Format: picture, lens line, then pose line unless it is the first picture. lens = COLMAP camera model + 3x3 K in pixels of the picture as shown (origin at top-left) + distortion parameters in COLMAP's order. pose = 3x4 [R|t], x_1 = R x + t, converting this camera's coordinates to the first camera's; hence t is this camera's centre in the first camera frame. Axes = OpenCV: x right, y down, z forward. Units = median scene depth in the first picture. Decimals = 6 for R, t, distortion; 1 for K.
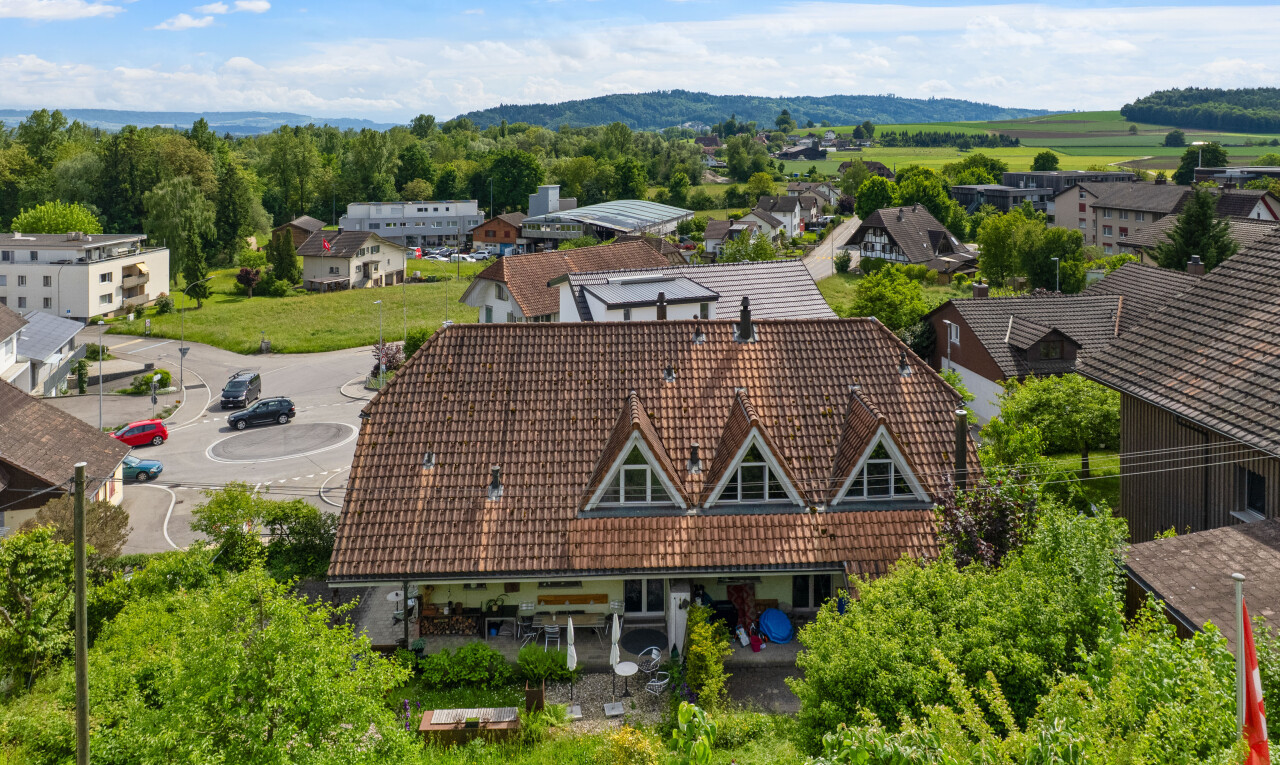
lens RADIAL K [[919.2, 0, 645.4], [0, 919.2, 97.6], [0, 0, 1]] dist [0.007617, -0.031452]
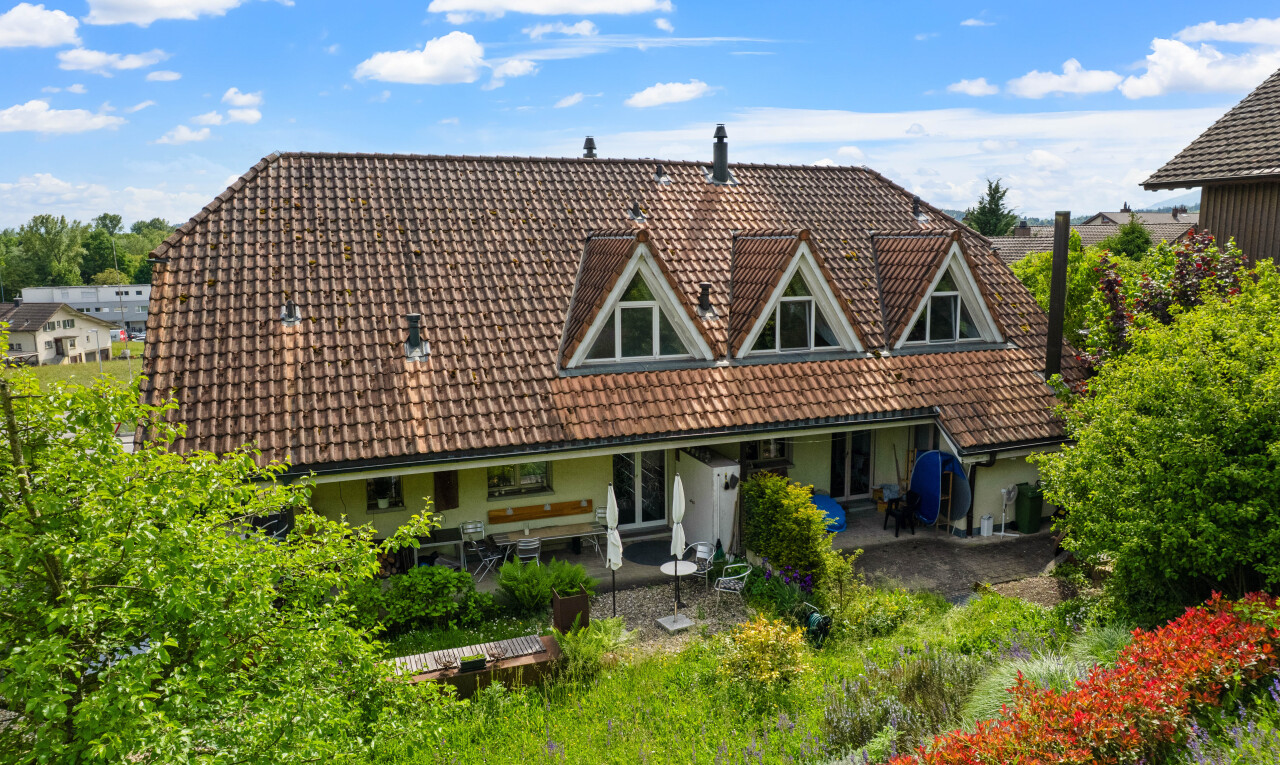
lens RADIAL K [[859.9, 0, 640.0], [0, 859.9, 382.5], [0, 0, 1]] dist [-0.058552, 0.059839]
pose [[0.950757, -0.051512, 0.305626, -0.197277], [-0.006892, 0.982334, 0.187009, 0.343376], [-0.309859, -0.179906, 0.933606, 0.424589]]
